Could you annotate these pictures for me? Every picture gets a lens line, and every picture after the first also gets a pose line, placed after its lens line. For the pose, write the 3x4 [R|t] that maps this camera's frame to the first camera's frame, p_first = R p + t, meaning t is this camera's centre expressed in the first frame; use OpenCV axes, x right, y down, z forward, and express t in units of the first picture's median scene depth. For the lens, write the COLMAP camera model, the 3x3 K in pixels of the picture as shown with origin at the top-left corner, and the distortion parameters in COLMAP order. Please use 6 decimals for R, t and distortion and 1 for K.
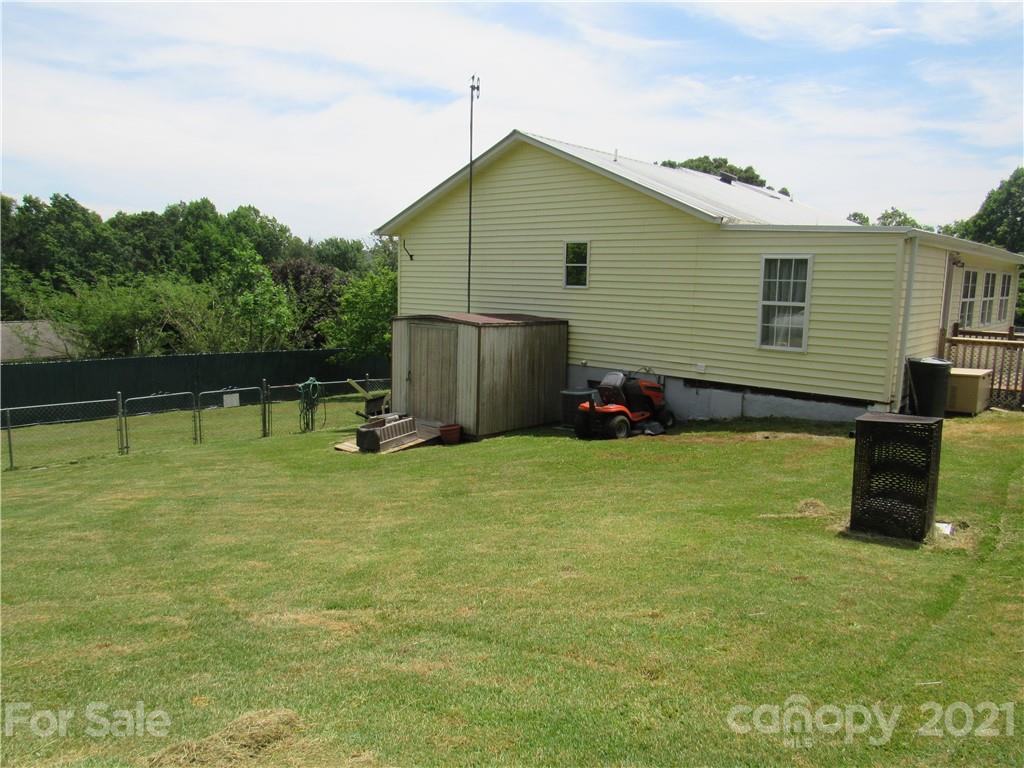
lens RADIAL K [[726.4, 0, 509.1], [0, 726.4, 384.1], [0, 0, 1]] dist [-0.030761, 0.007614]
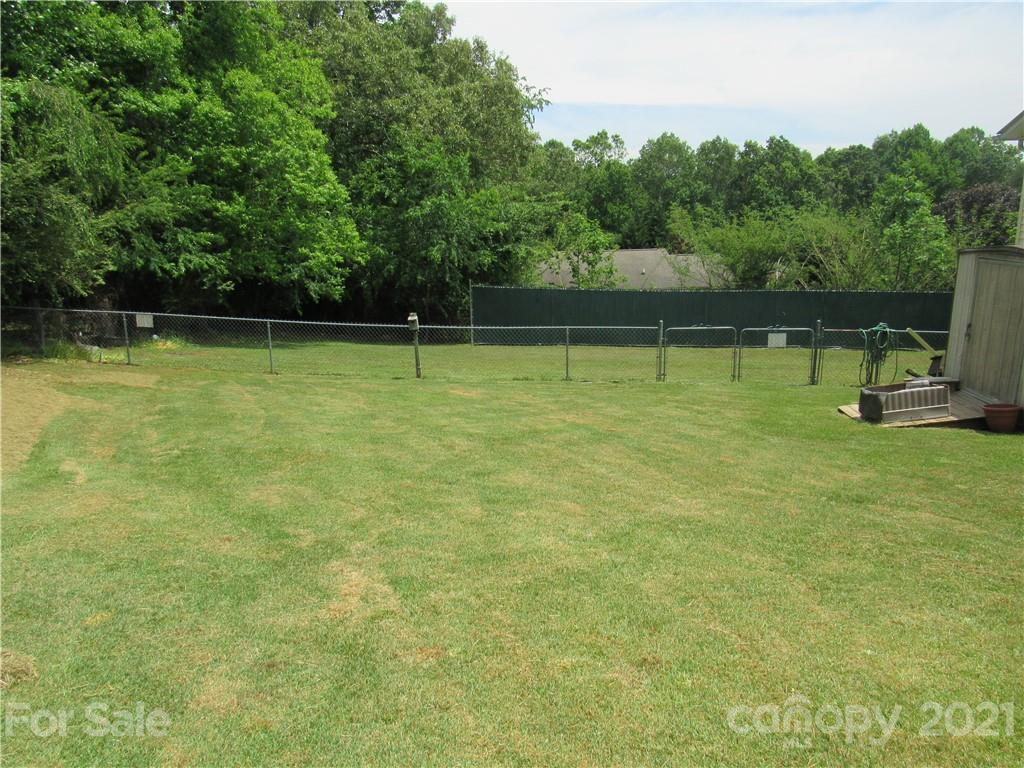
lens RADIAL K [[726.4, 0, 512.8], [0, 726.4, 381.5], [0, 0, 1]] dist [-0.030761, 0.007614]
pose [[0.617860, 0.142395, -0.773287, 0.126827], [-0.078402, 0.989721, 0.119607, -0.009071], [0.782369, -0.013273, 0.622673, 0.164464]]
